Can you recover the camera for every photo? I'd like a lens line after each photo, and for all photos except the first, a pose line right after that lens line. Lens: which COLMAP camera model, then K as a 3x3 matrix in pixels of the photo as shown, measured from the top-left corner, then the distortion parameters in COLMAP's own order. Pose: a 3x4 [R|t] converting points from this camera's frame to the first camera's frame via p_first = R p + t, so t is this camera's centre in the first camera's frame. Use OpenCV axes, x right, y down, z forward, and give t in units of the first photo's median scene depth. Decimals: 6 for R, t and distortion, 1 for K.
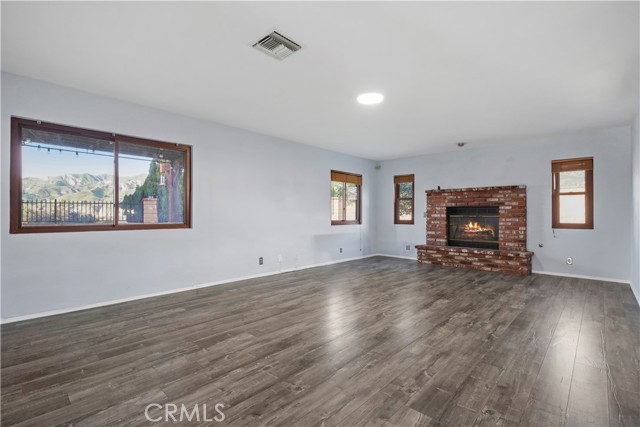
lens RADIAL K [[292.3, 0, 321.6], [0, 292.3, 212.0], [0, 0, 1]] dist [-0.003058, -0.000280]
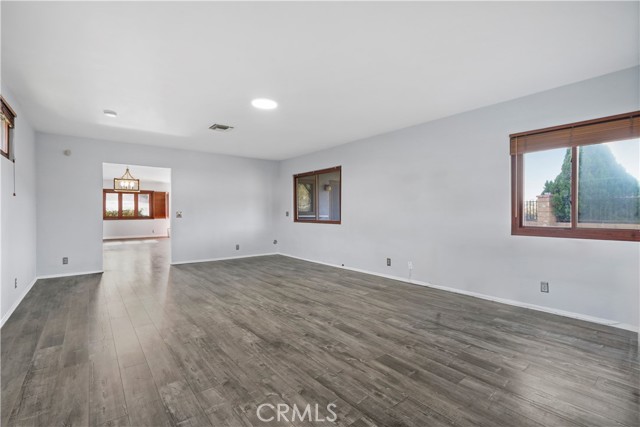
lens RADIAL K [[292.3, 0, 323.1], [0, 292.3, 211.6], [0, 0, 1]] dist [-0.003058, -0.000280]
pose [[-0.135790, -0.005356, -0.990723, 1.324949], [0.013368, 0.999884, -0.007238, 0.004980], [0.990647, -0.014227, -0.135703, 1.539995]]
